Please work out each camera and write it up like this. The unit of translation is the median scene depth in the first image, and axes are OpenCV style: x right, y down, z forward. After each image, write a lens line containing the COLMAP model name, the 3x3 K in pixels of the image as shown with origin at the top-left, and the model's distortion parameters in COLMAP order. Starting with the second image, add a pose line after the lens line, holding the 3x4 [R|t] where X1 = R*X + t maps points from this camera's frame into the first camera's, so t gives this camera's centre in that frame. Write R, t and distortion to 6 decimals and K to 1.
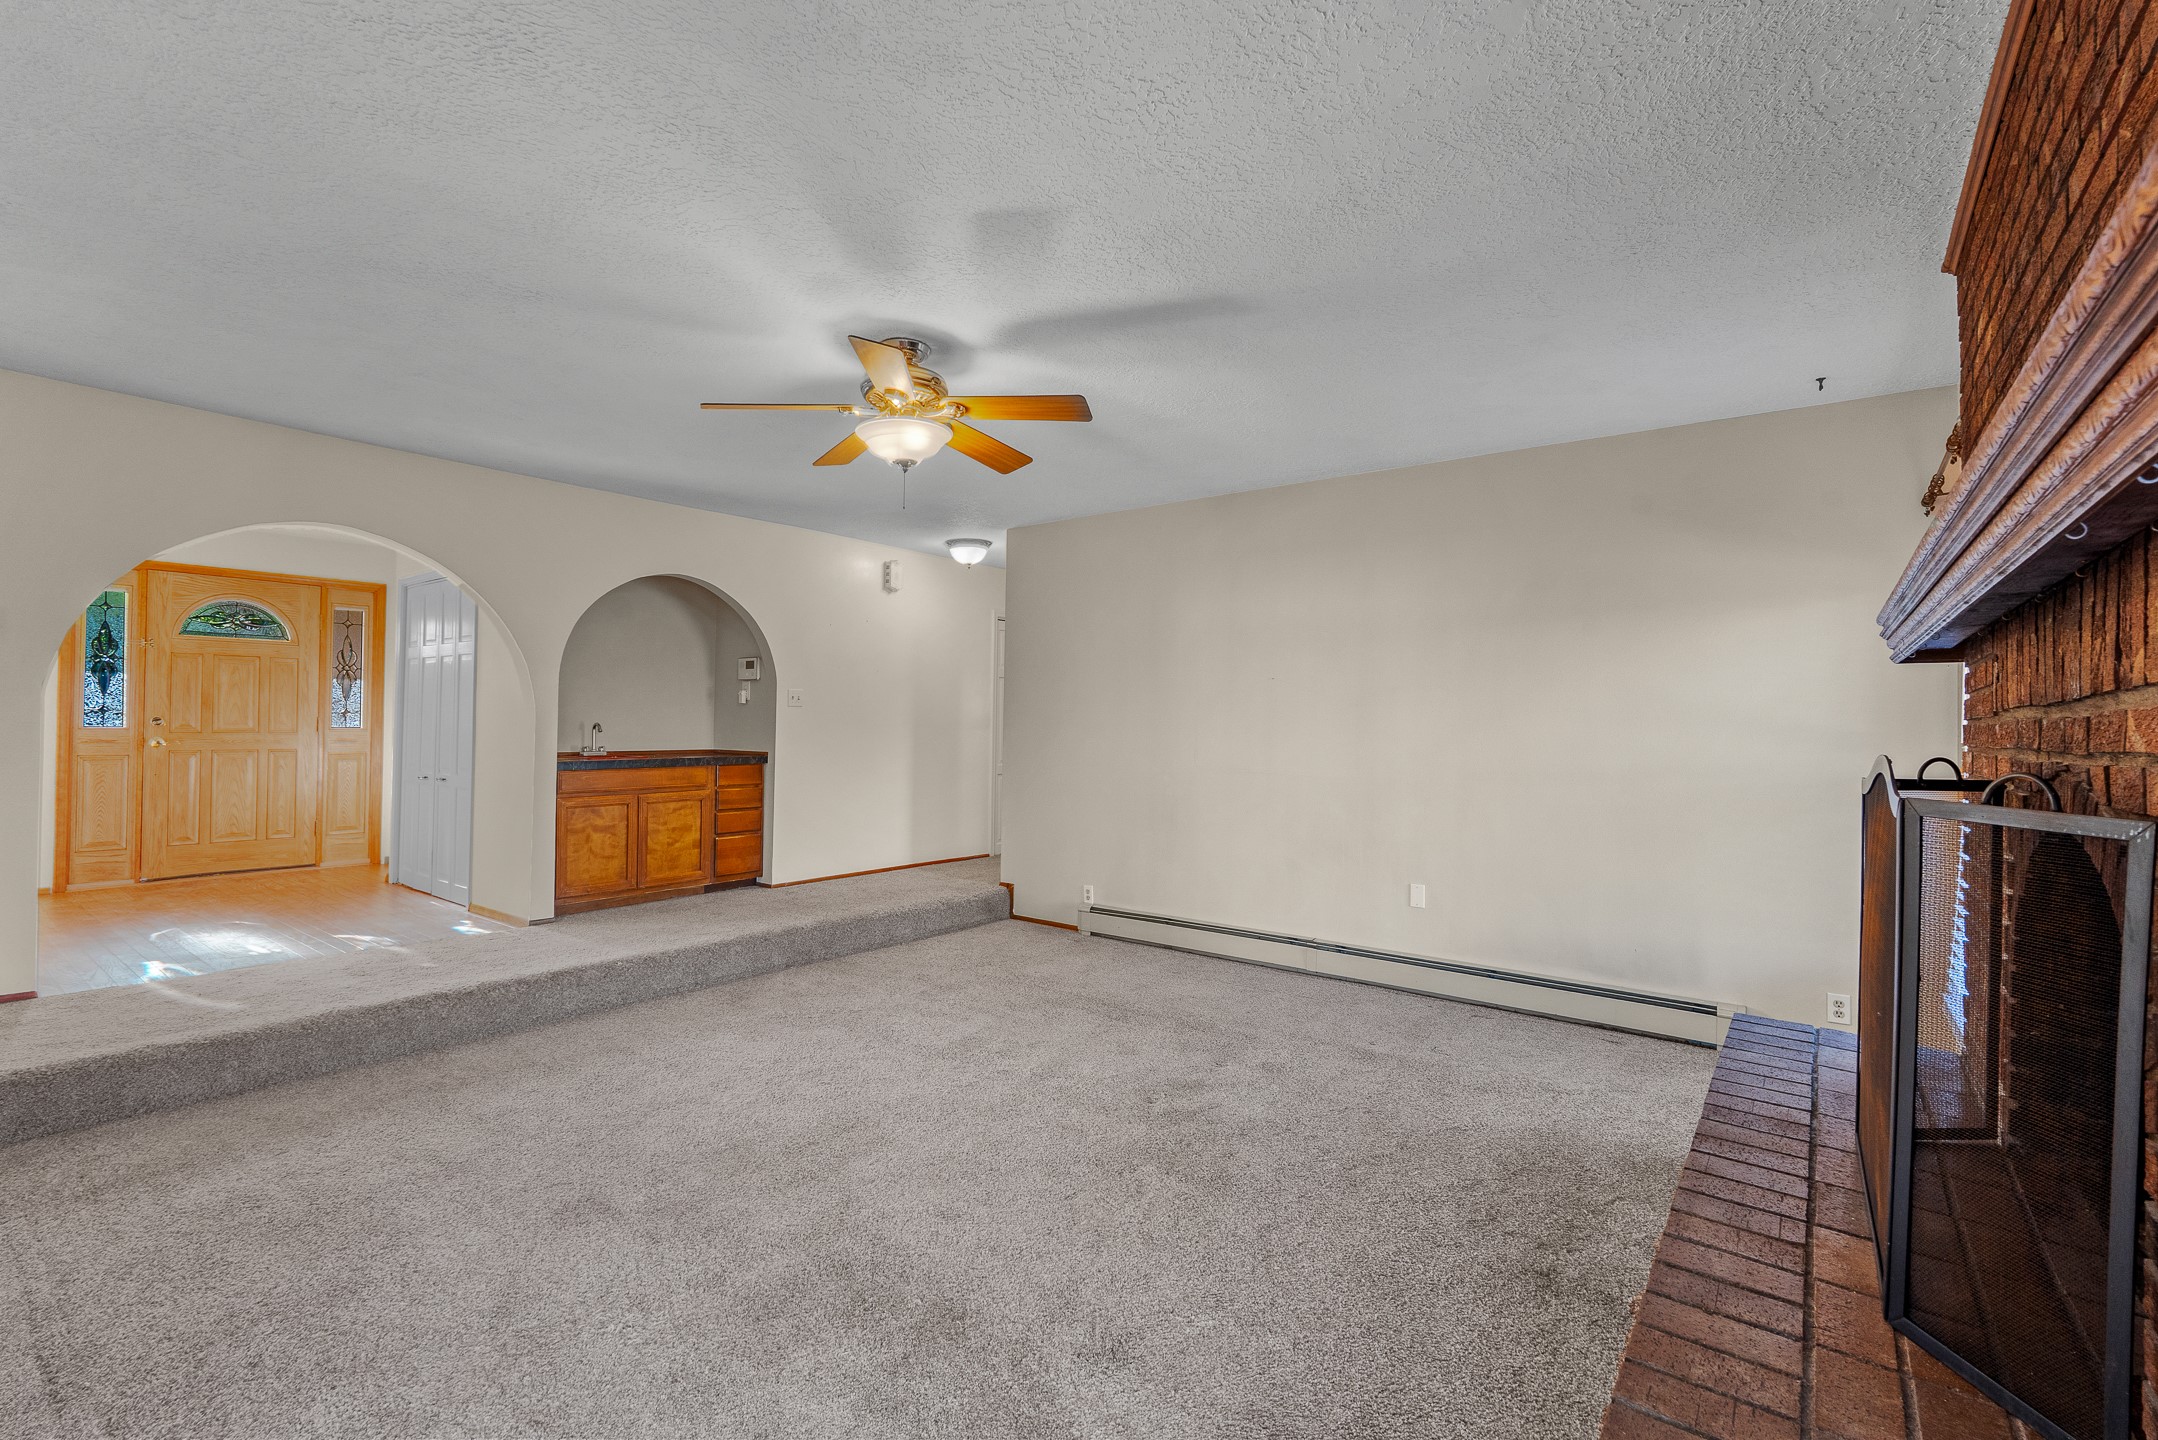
lens RADIAL K [[954.6, 0, 1088.1], [0, 954.6, 718.7], [0, 0, 1]] dist [-0.008287, 0.000524]
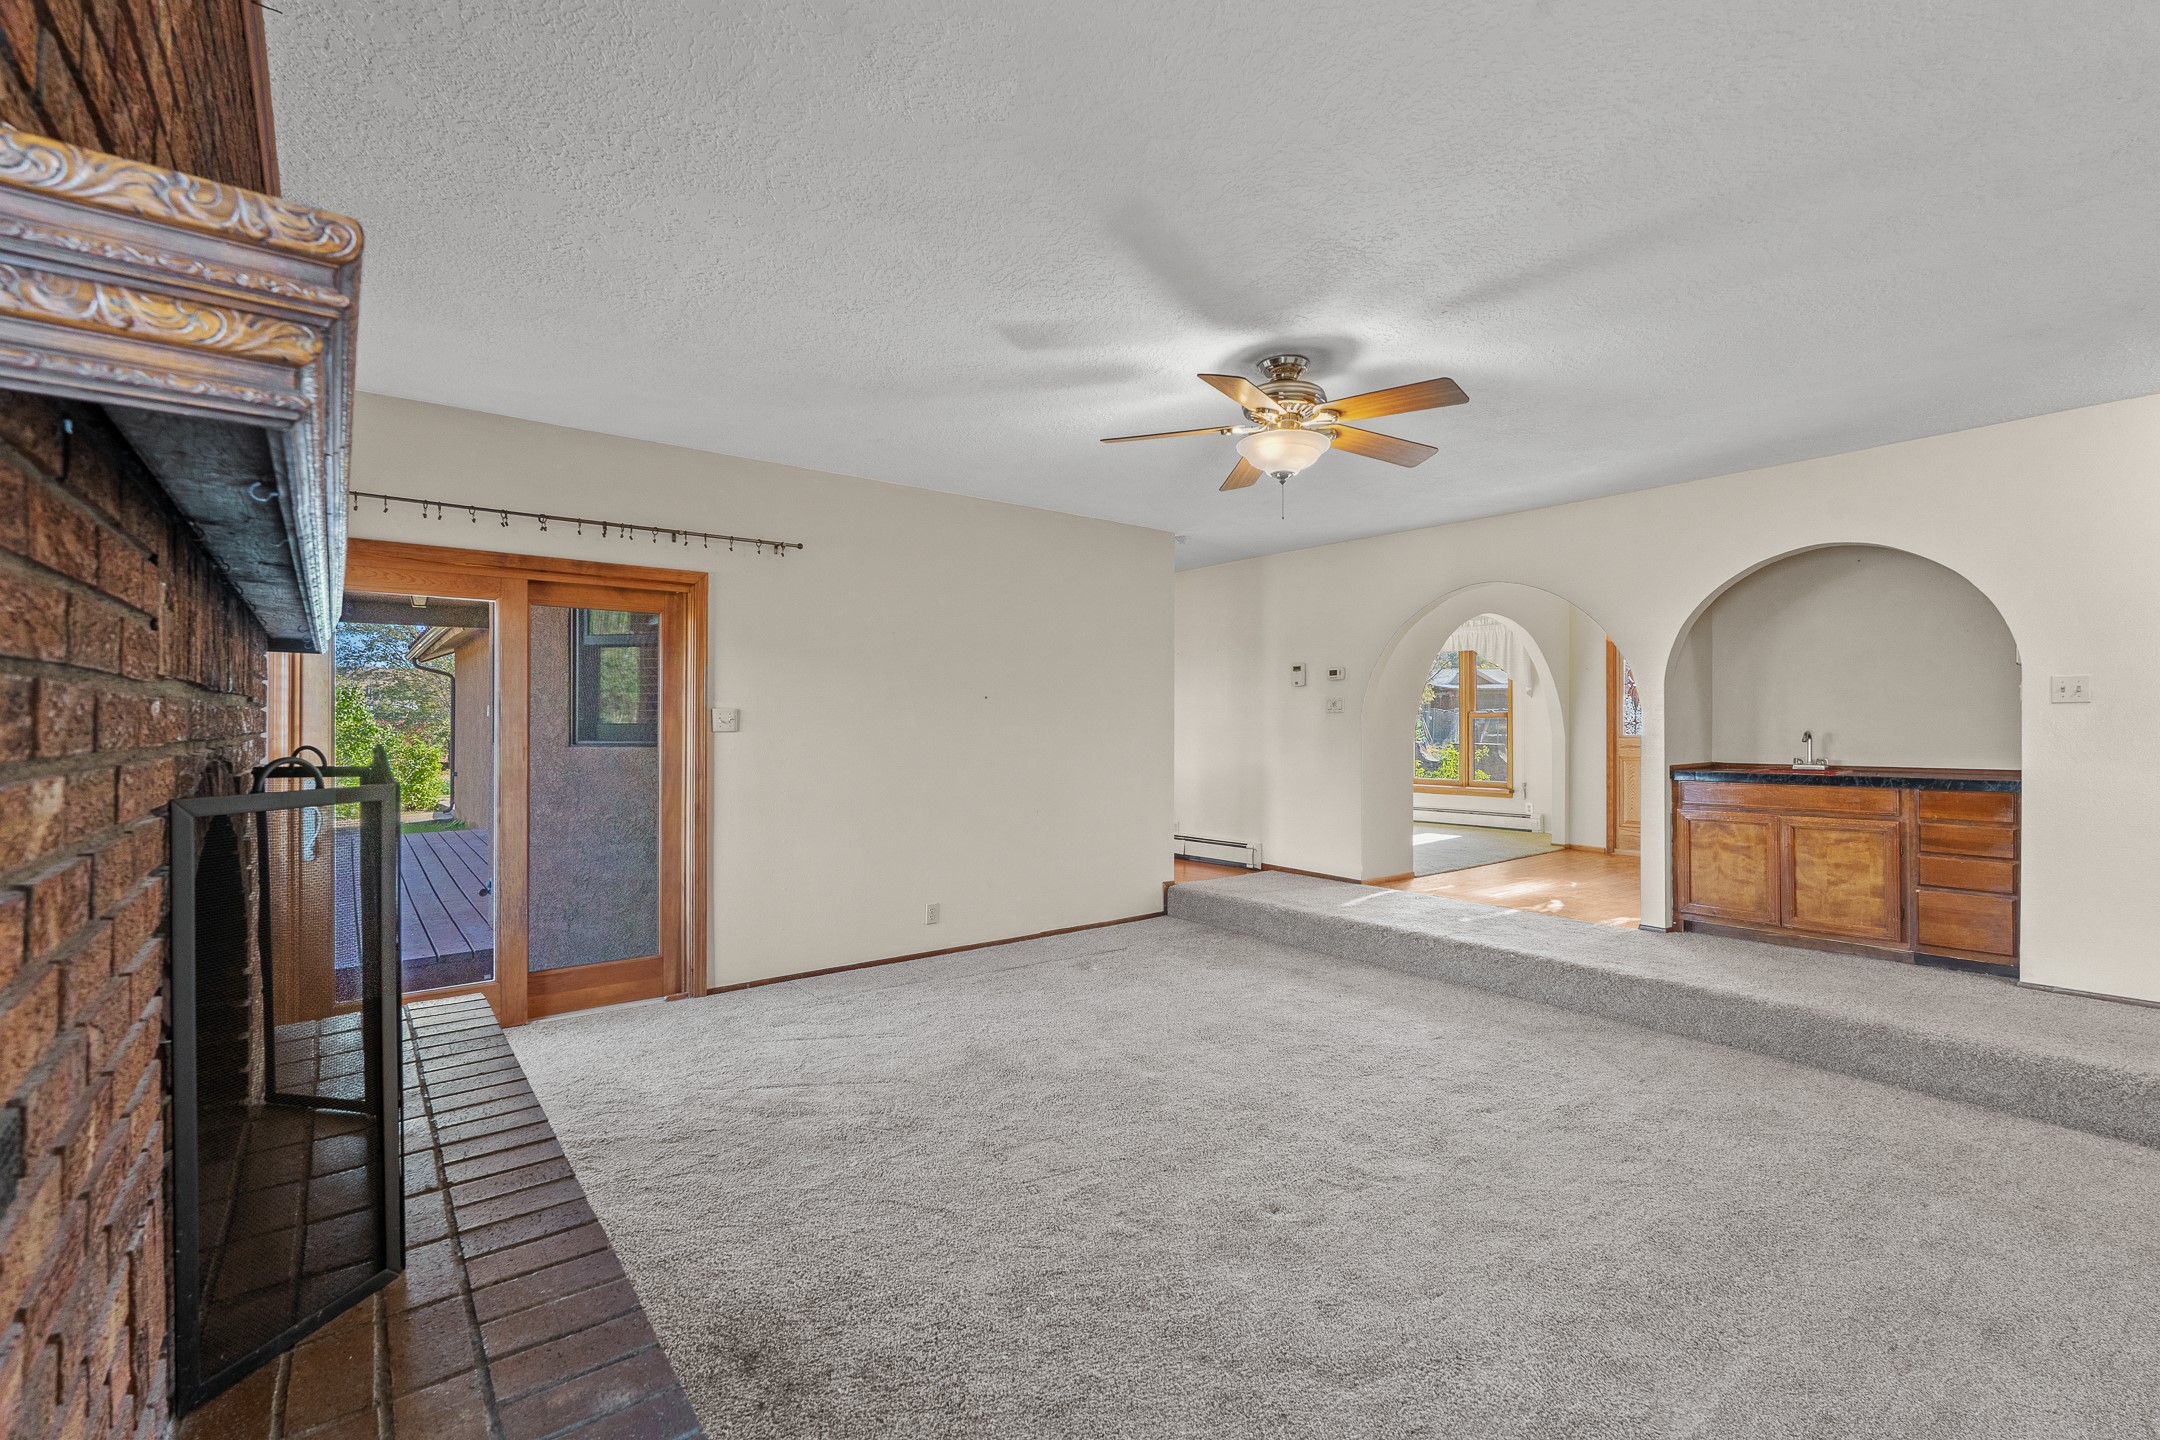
lens RADIAL K [[955.5, 0, 1089.1], [0, 955.5, 718.7], [0, 0, 1]] dist [-0.008287, 0.000524]
pose [[-0.258751, -0.017217, -0.965790, 0.525589], [-0.001311, 0.999846, -0.017473, 0.009260], [0.965943, -0.003255, -0.258734, 0.647689]]
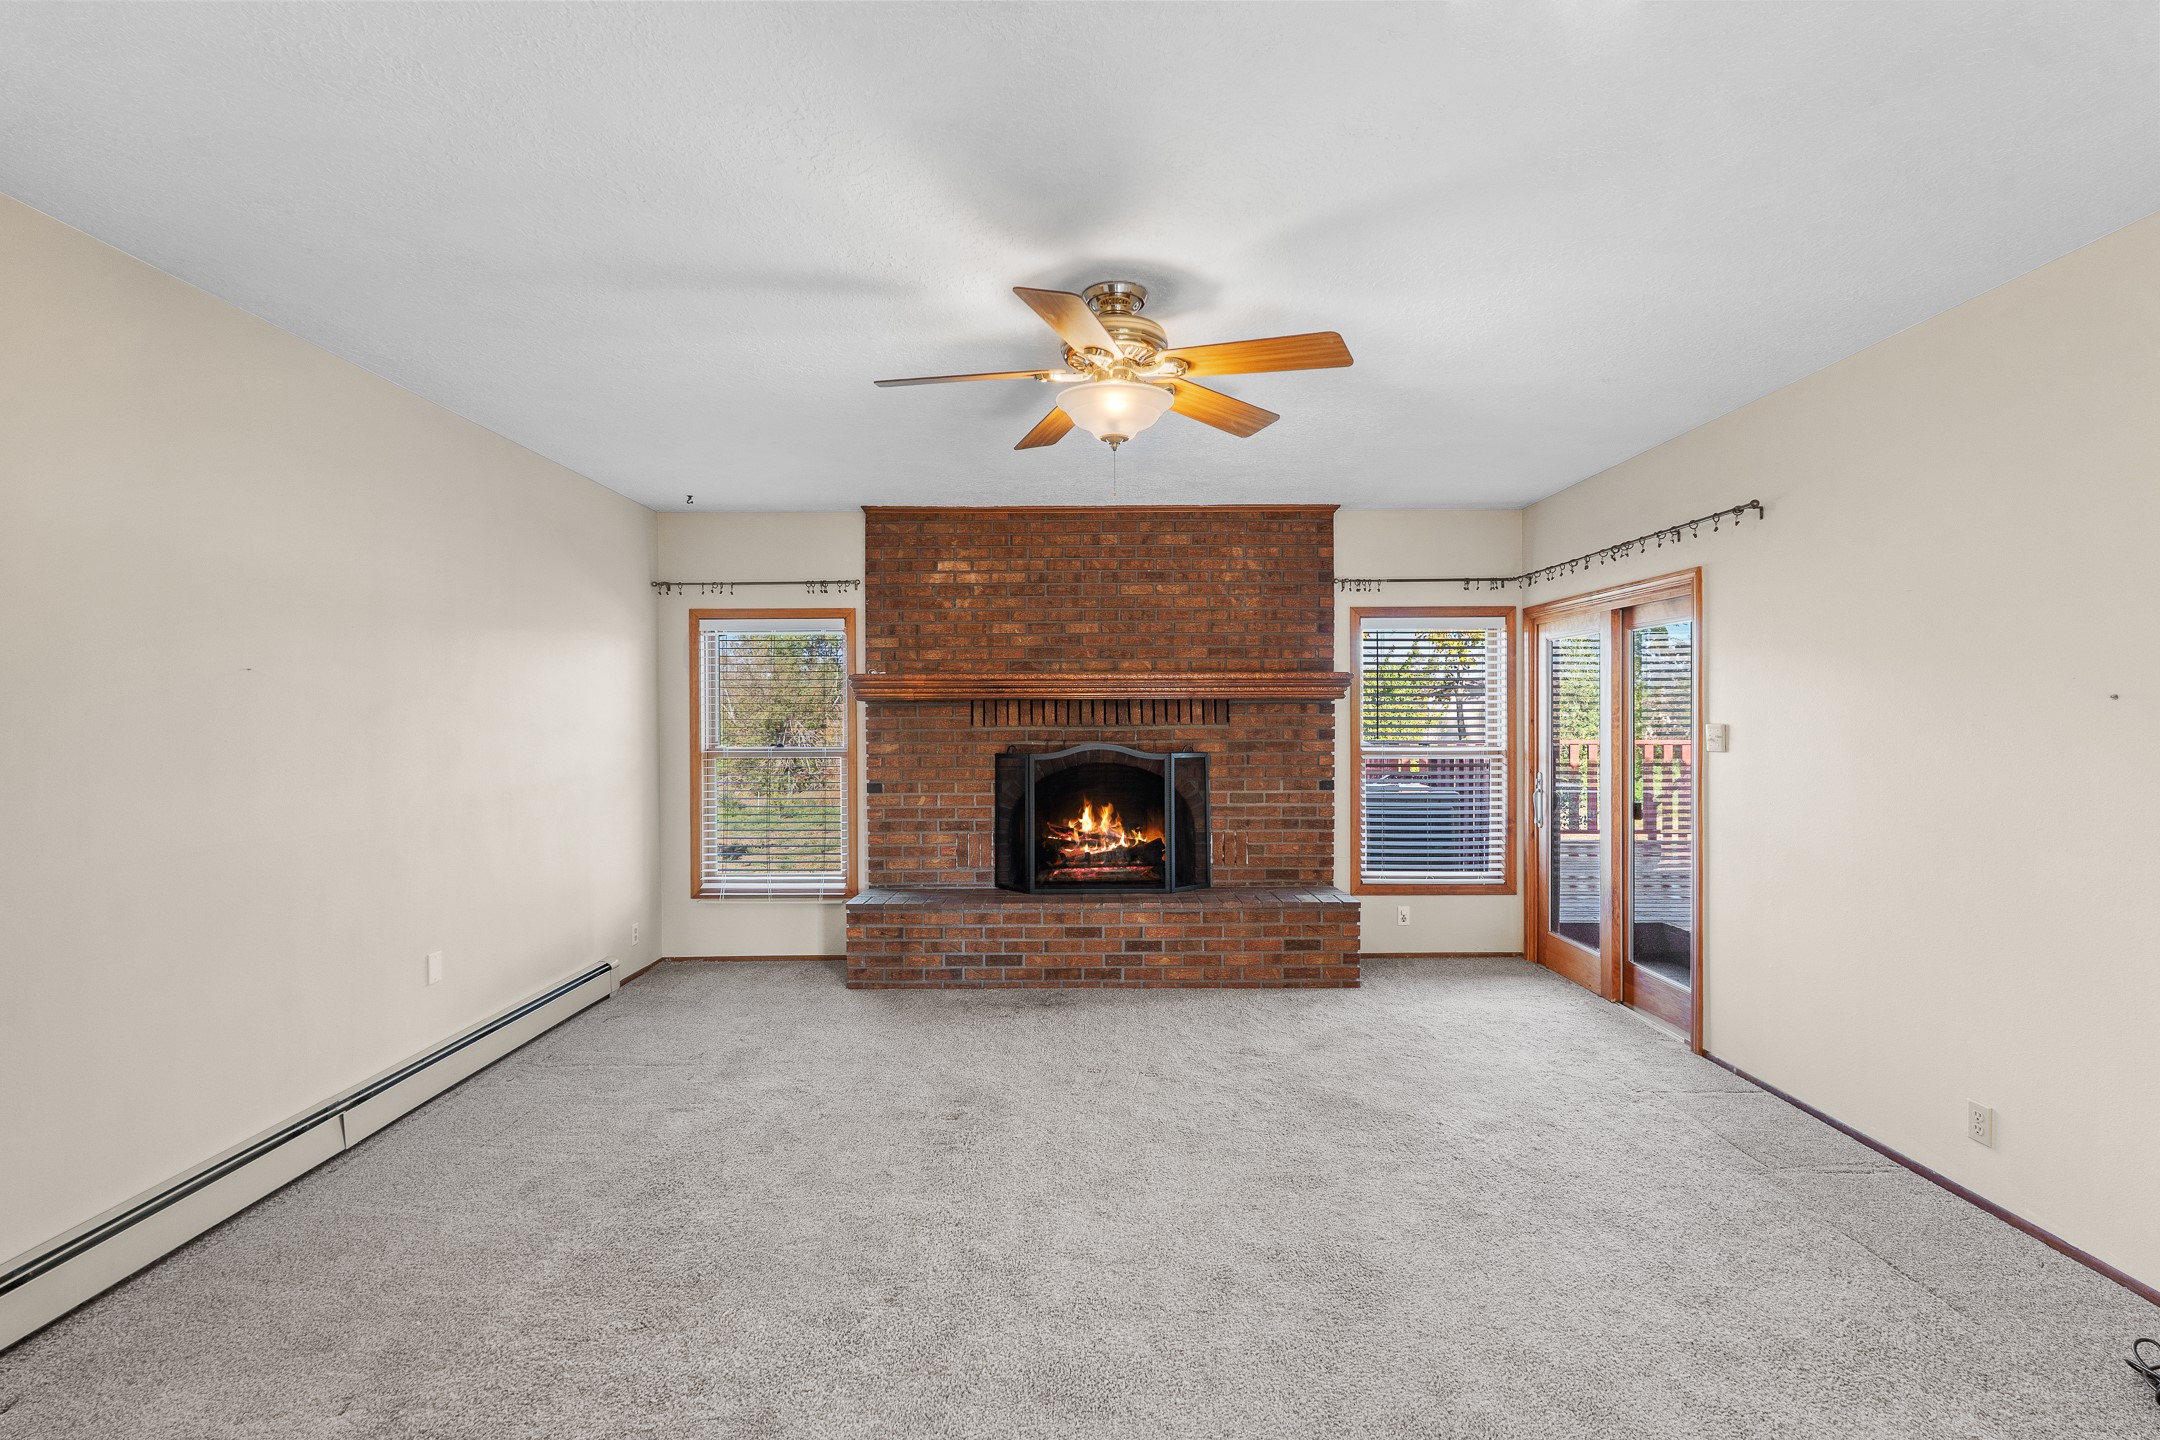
lens RADIAL K [[965.8, 0, 1080.0], [0, 965.8, 720.0], [0, 0, 1]] dist [-0.010899, 0.000741]
pose [[-0.607462, -0.014707, 0.794213, -0.505938], [-0.007107, 0.999889, 0.013080, -0.022979], [-0.794317, 0.002301, -0.607499, 0.926272]]
